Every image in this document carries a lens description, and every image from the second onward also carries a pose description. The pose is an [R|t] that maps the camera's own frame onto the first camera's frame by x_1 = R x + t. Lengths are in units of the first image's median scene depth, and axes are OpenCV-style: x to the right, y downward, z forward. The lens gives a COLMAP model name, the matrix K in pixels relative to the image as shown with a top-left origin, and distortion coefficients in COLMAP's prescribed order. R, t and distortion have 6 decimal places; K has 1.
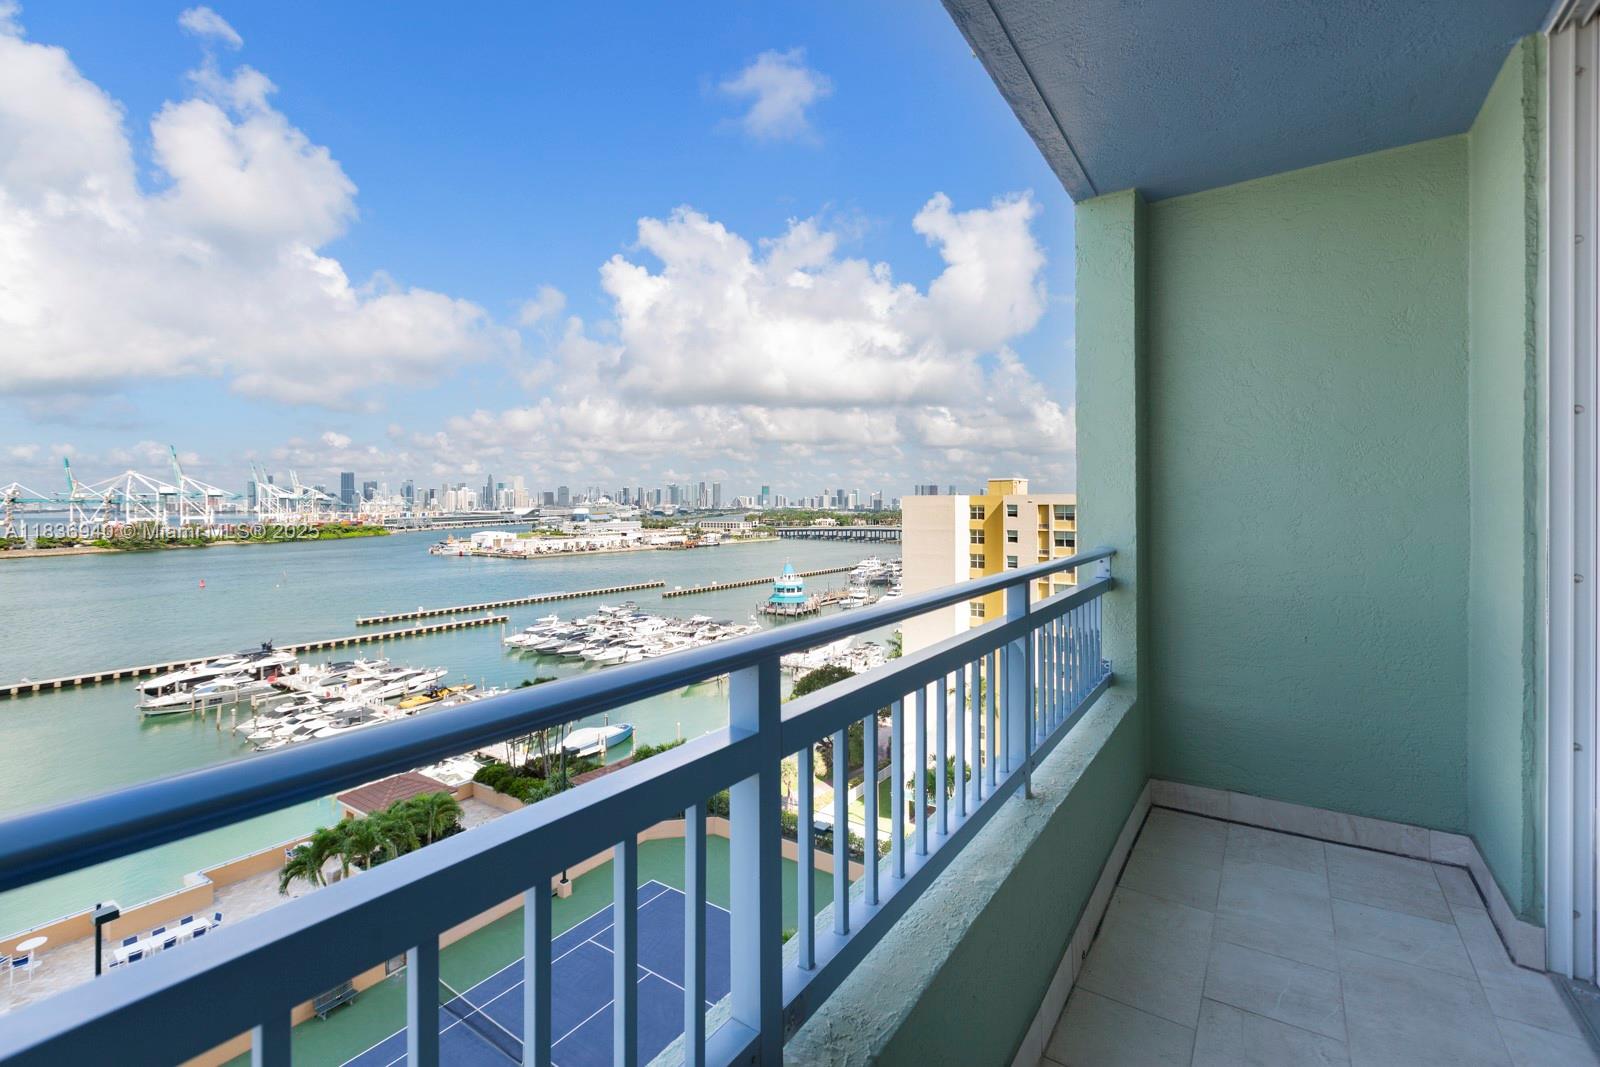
lens RADIAL K [[703.3, 0, 797.6], [0, 703.3, 523.6], [0, 0, 1]] dist [0.000019, 0.000017]
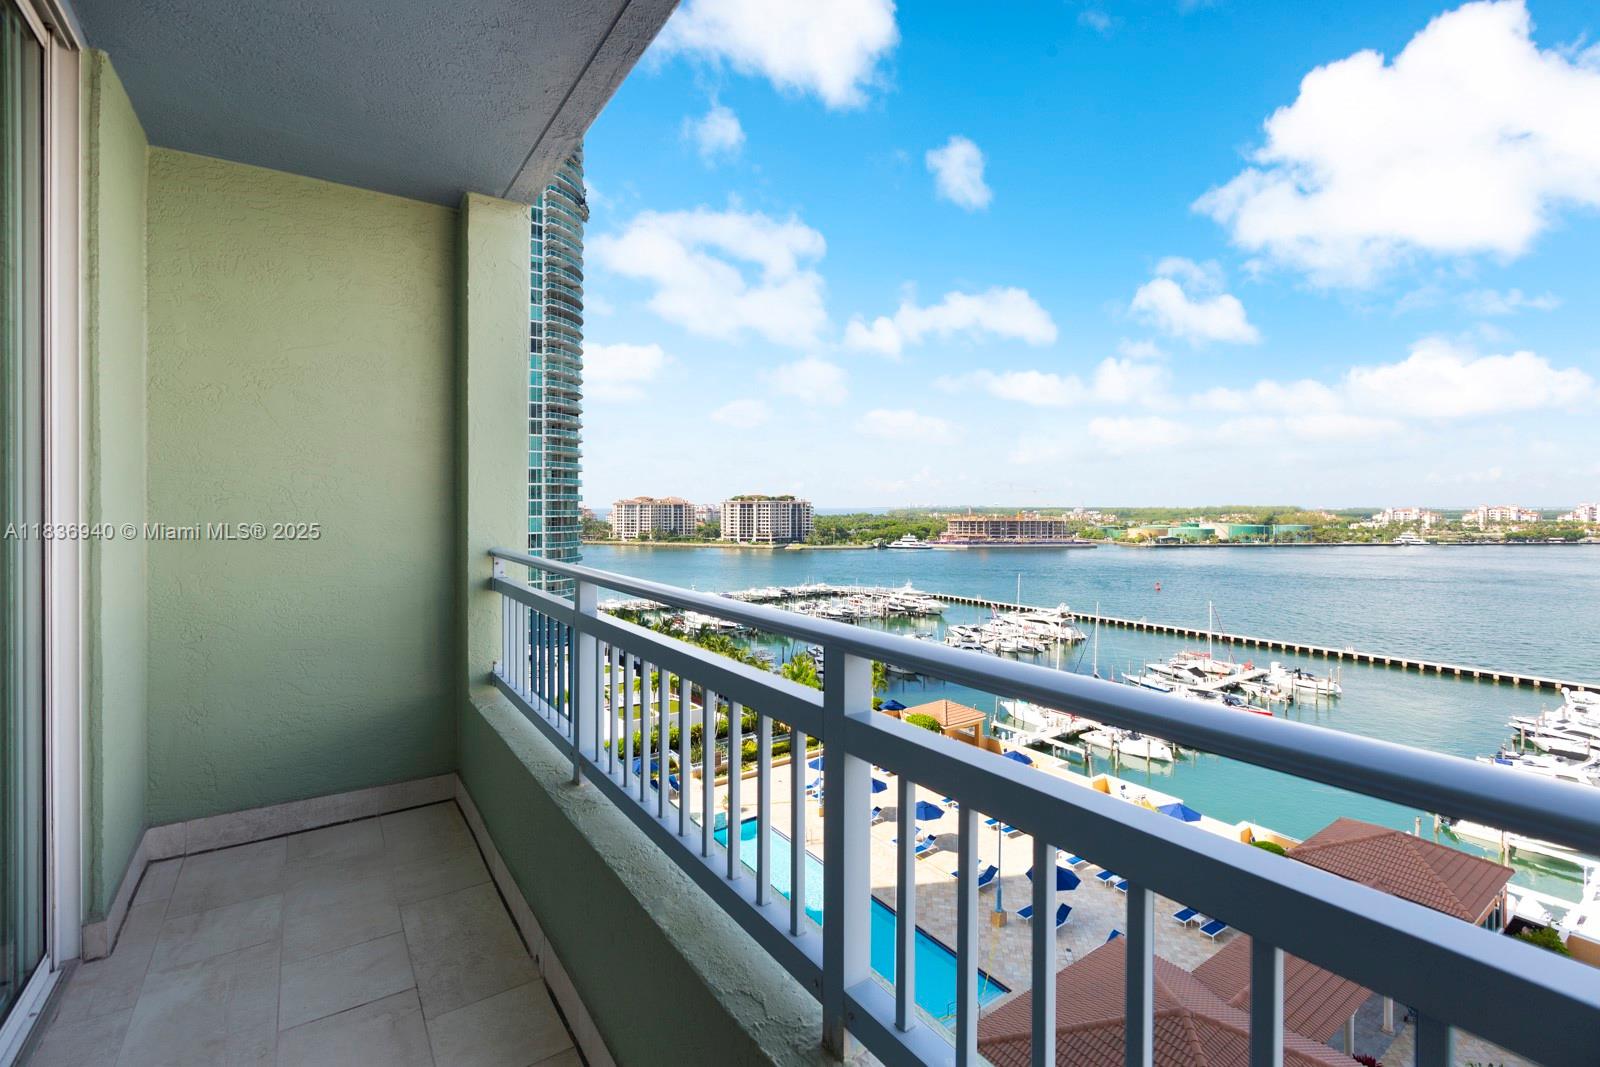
lens RADIAL K [[703.3, 0, 797.6], [0, 703.3, 523.6], [0, 0, 1]] dist [0.000019, 0.000017]
pose [[-0.378665, 0.001101, -0.925533, 0.931711], [-0.007663, 0.999961, 0.004324, 0.009419], [0.925502, 0.008730, -0.378642, 1.345454]]
